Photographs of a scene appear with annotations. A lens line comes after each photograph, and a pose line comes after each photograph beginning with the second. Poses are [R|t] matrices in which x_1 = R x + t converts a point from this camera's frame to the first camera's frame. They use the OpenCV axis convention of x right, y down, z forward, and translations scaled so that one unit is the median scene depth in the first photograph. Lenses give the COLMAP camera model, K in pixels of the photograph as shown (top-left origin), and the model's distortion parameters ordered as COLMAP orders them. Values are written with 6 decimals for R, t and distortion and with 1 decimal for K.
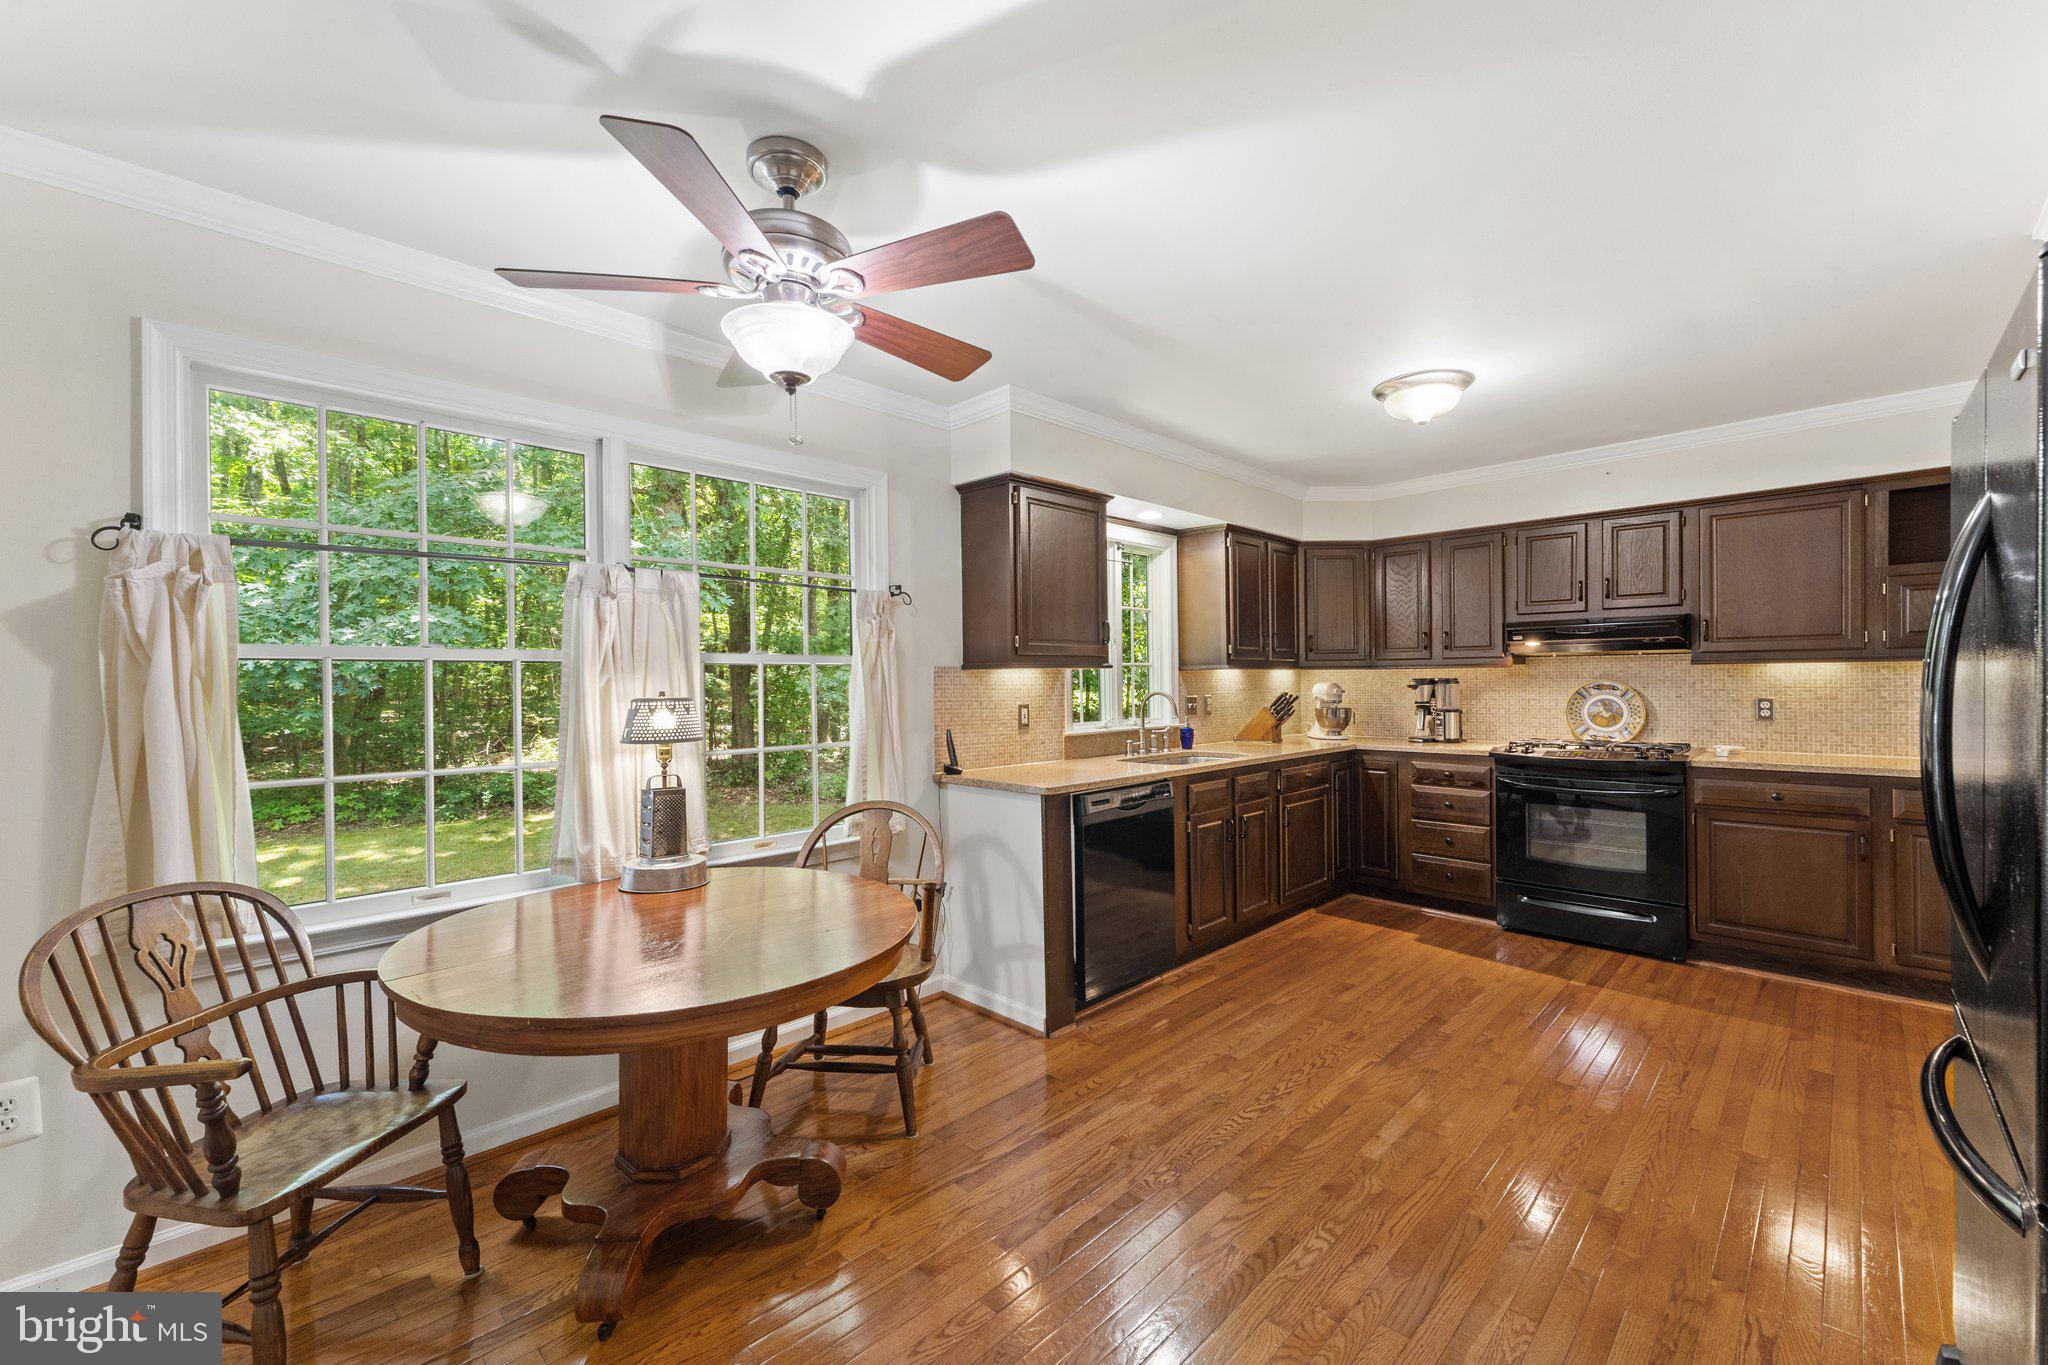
lens RADIAL K [[816.8, 0, 1024.0], [0, 816.8, 682.5], [0, 0, 1]] dist [0.000049, -0.000005]
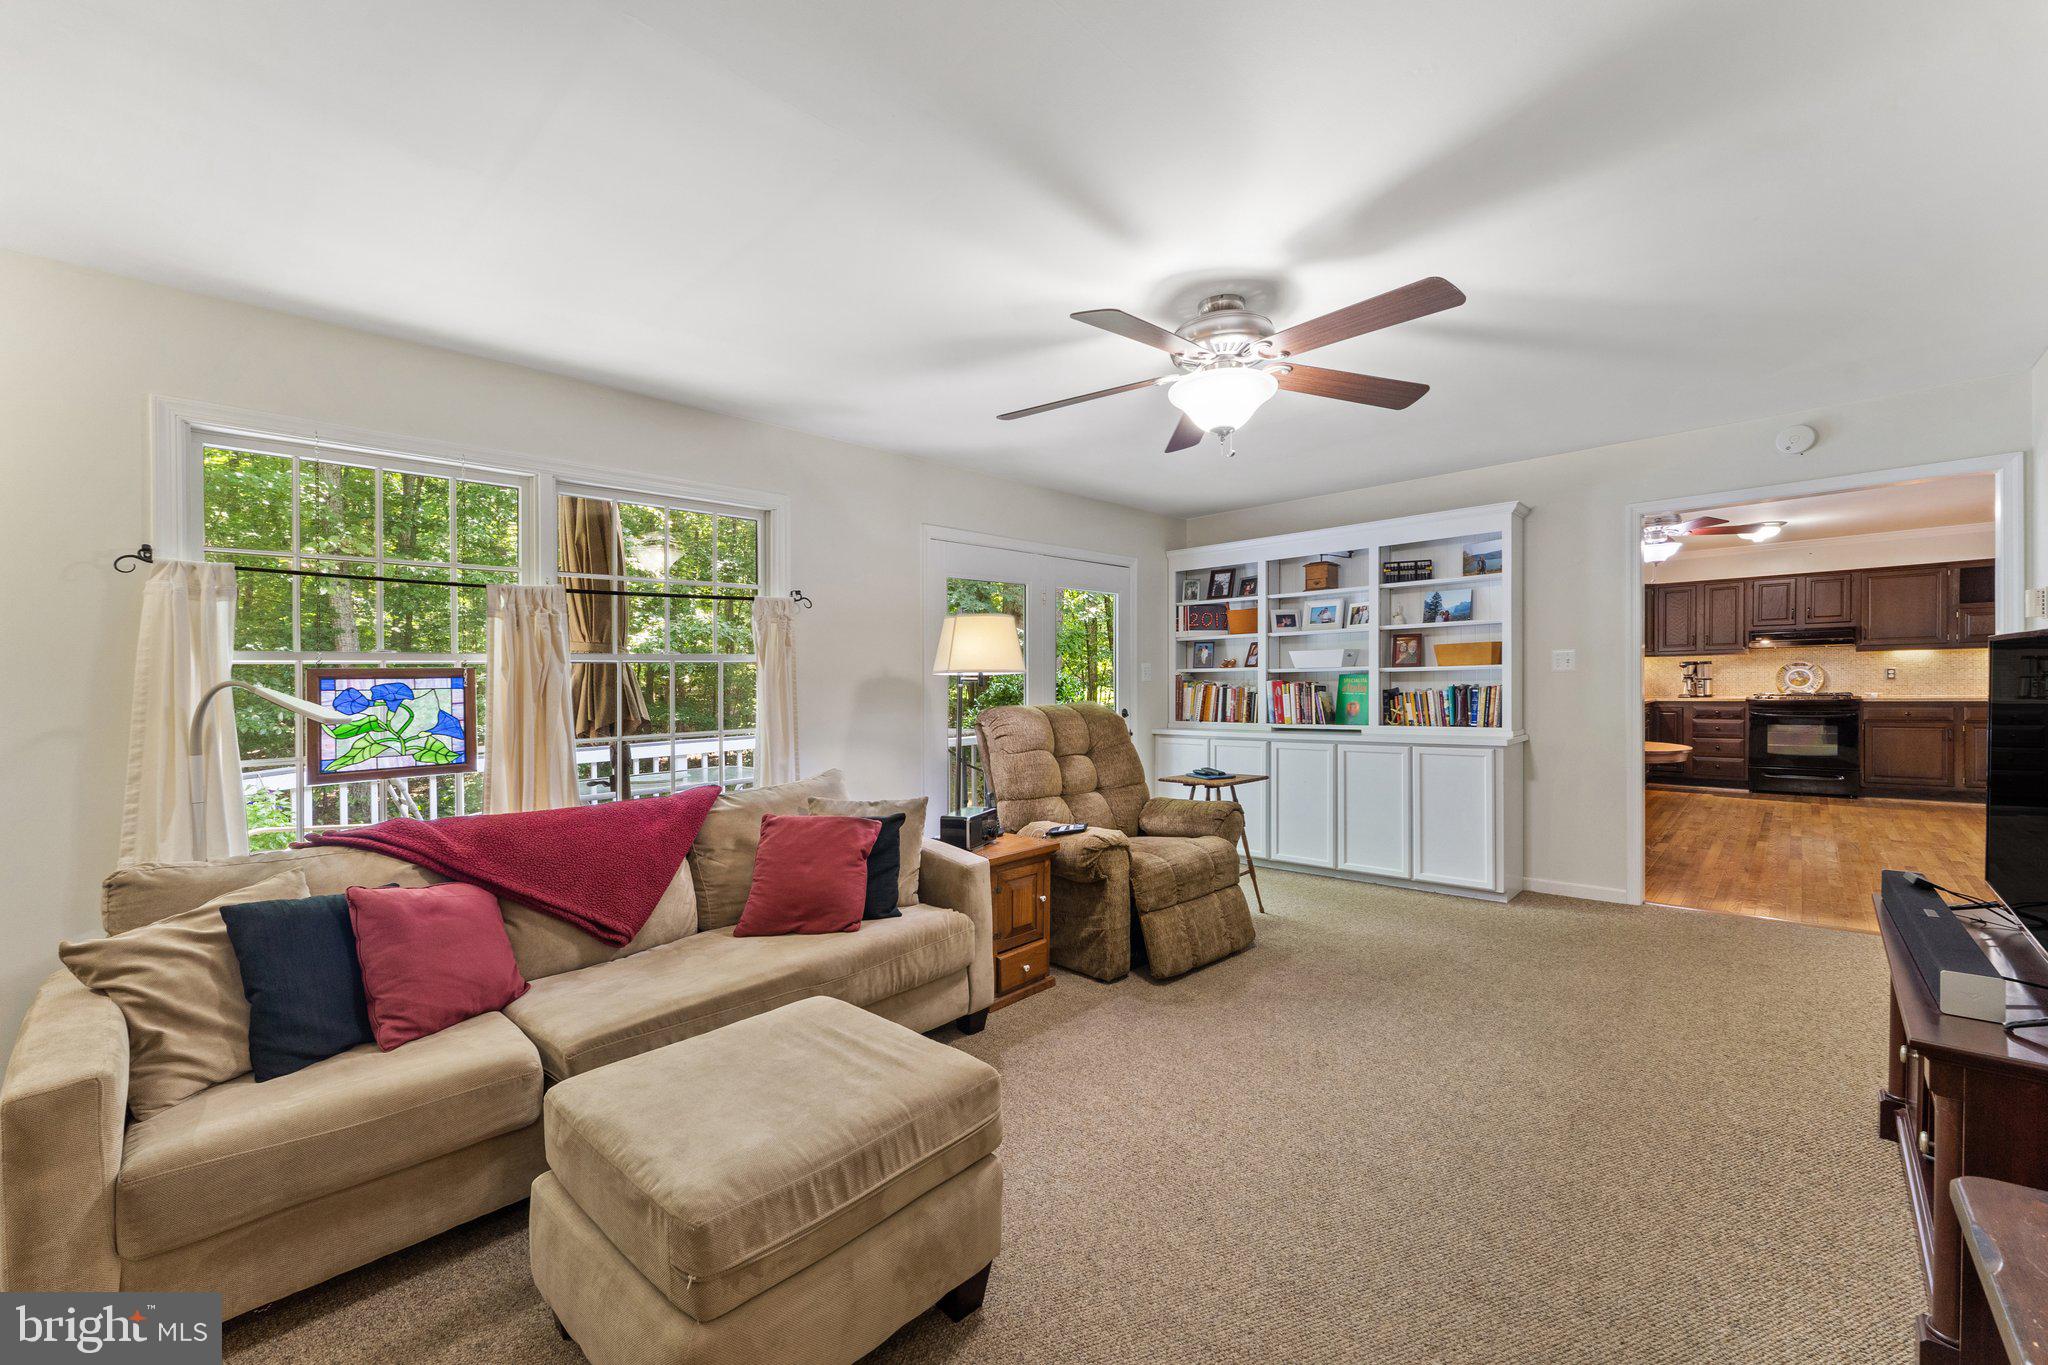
lens RADIAL K [[824.6, 0, 1024.5], [0, 824.6, 698.5], [0, 0, 1]] dist [0.000031, 0.000050]
pose [[0.999332, -0.014025, 0.033748, -1.163437], [0.013308, 0.999683, 0.021381, 0.019839], [-0.034038, -0.020918, 0.999202, -0.855884]]
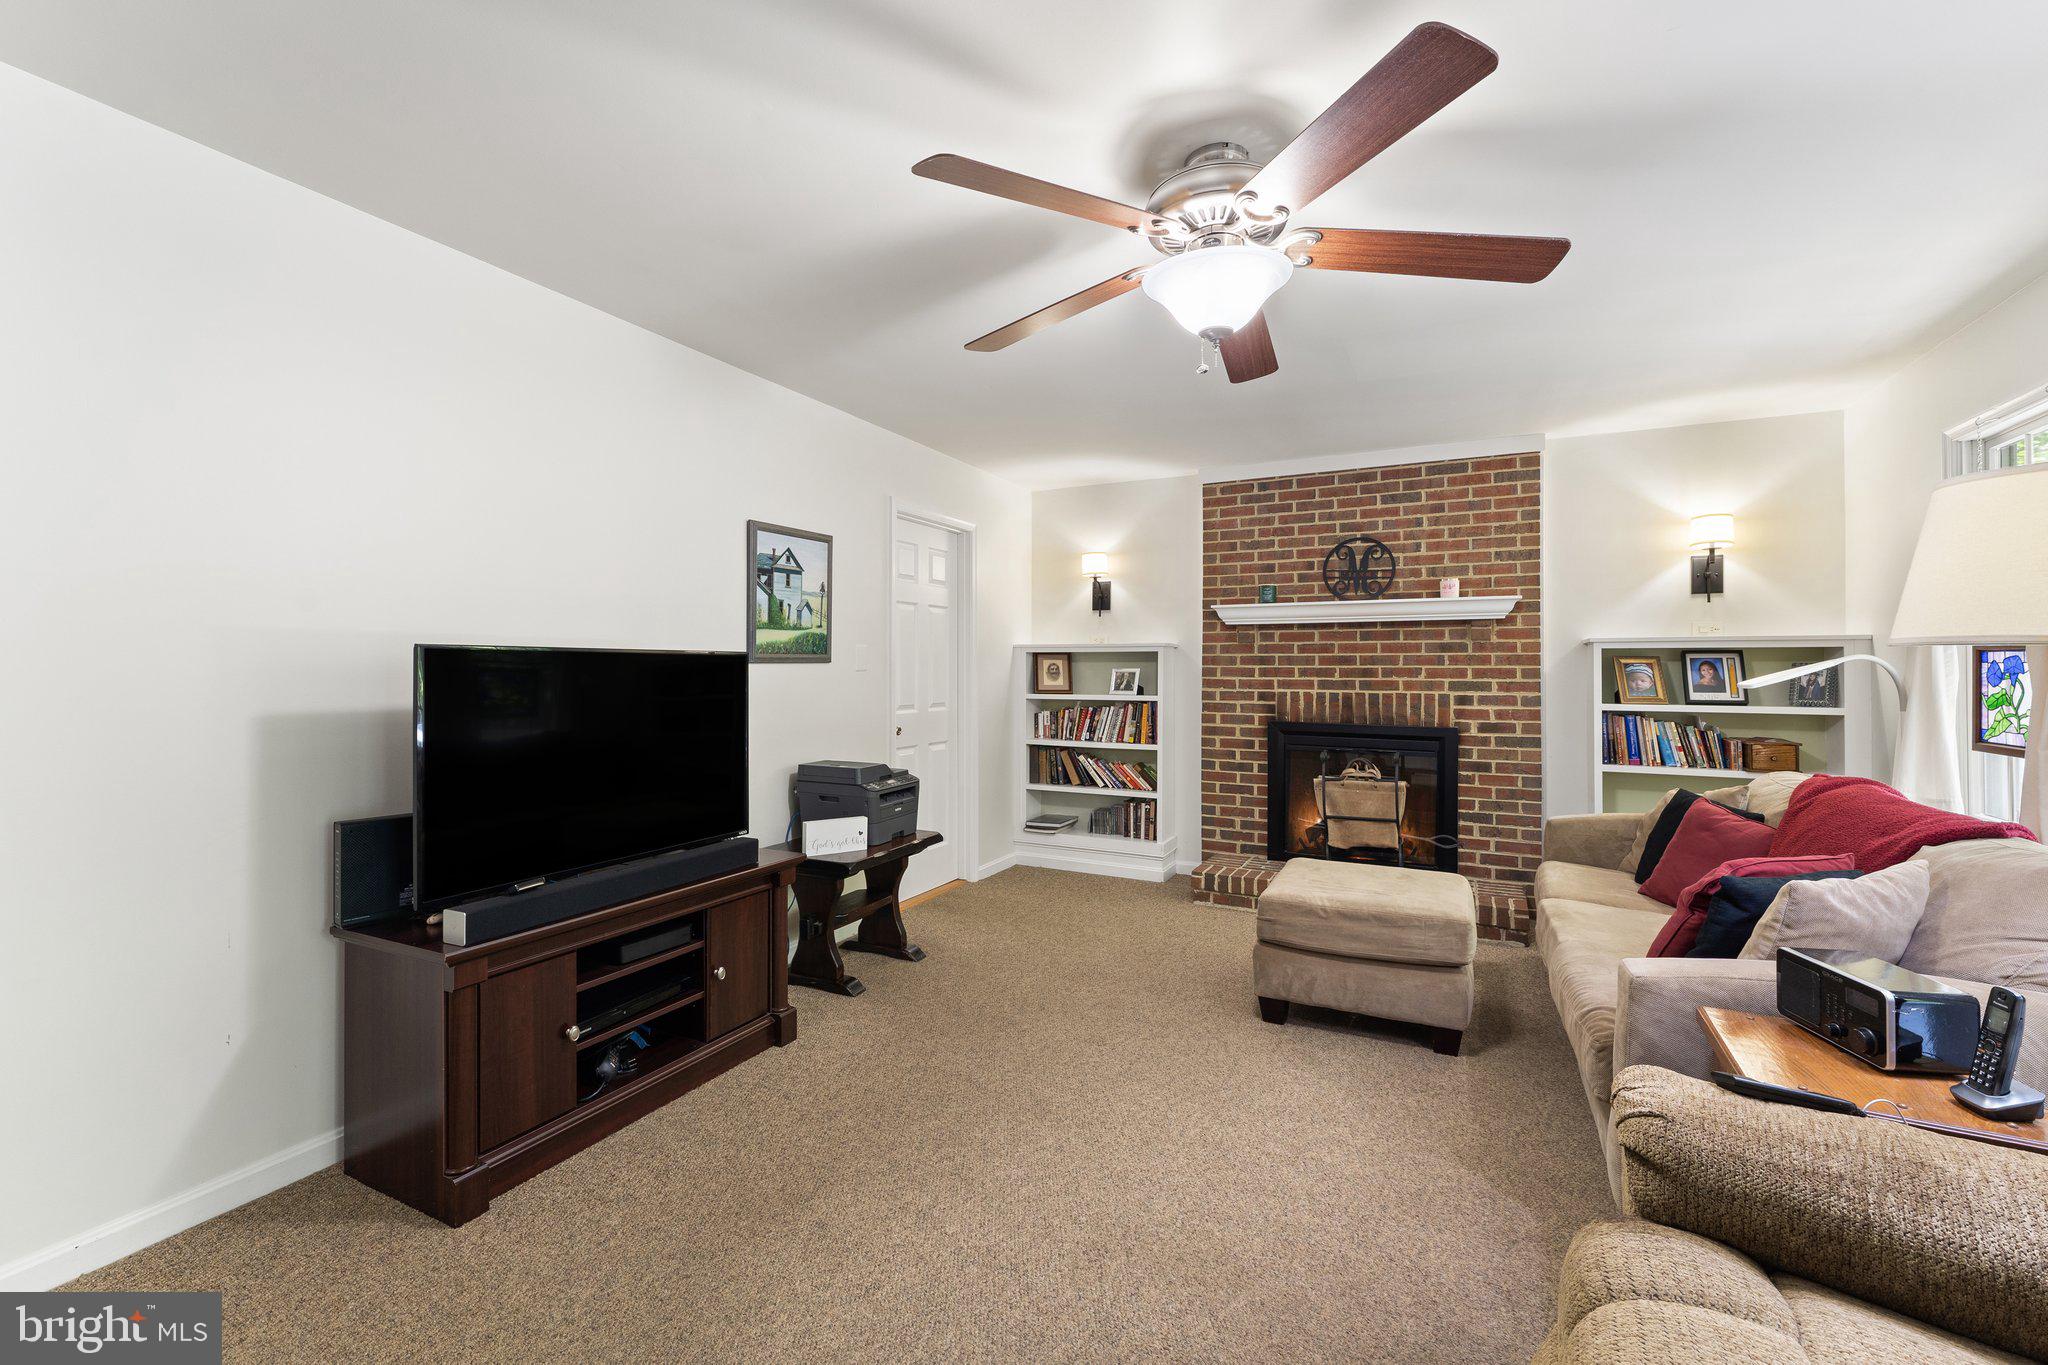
lens RADIAL K [[871.4, 0, 995.0], [0, 871.4, 658.8], [0, 0, 1]] dist [0.000289, 0.000024]
pose [[-0.953482, 0.005411, -0.301401, -0.735658], [0.008714, 0.999916, -0.009616, 0.017123], [0.301324, -0.011795, -0.953449, 0.167383]]
